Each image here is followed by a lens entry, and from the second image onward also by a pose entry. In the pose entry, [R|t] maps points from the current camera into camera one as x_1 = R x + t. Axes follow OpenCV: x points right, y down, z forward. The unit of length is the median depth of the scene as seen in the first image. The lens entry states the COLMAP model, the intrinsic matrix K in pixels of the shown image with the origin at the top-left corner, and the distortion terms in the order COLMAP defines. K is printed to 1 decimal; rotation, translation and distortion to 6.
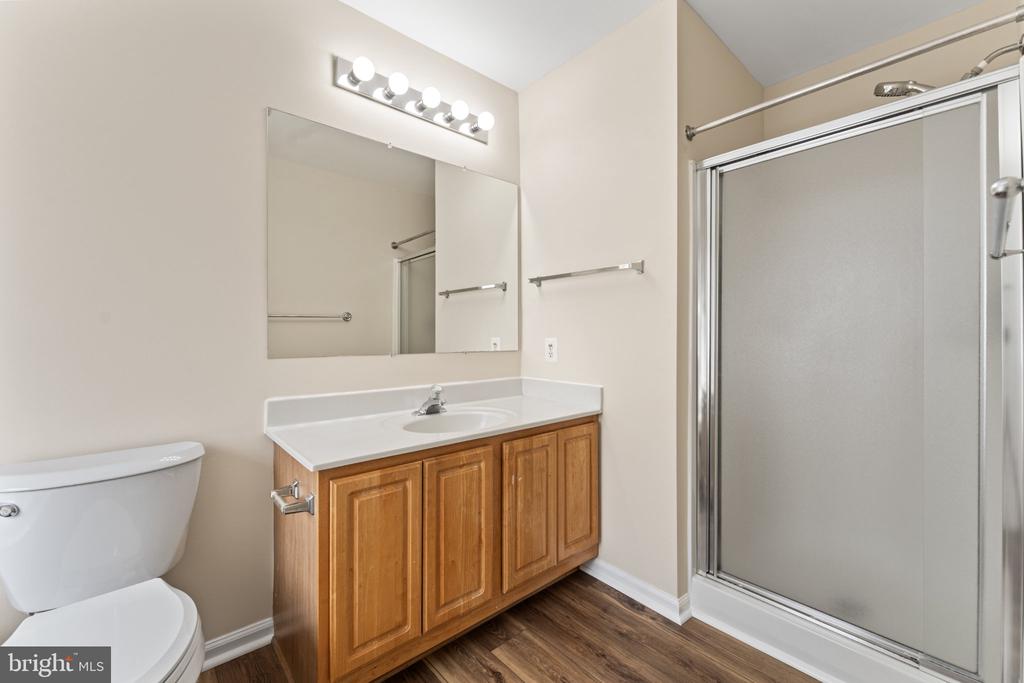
lens RADIAL K [[419.5, 0, 512.0], [0, 419.5, 341.5], [0, 0, 1]] dist [-0.000757, -0.000087]
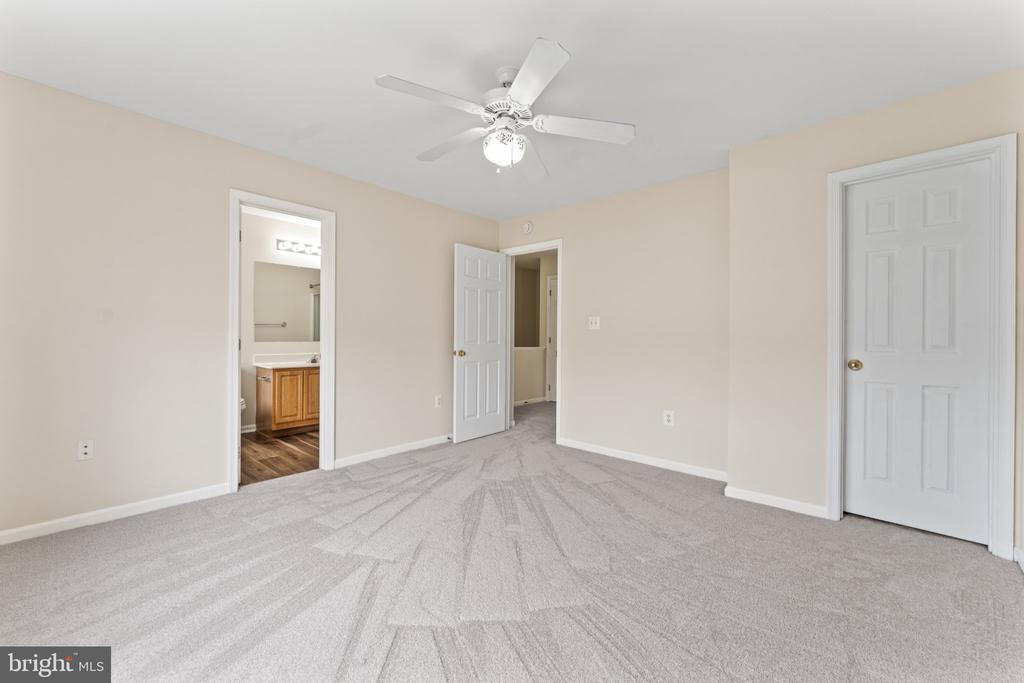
lens RADIAL K [[419.5, 0, 512.0], [0, 419.5, 341.5], [0, 0, 1]] dist [-0.000757, -0.000087]
pose [[0.993695, 0.009178, 0.111739, 1.141726], [-0.009441, 0.999954, 0.001828, 0.017563], [-0.111717, -0.002872, 0.993736, -2.718007]]
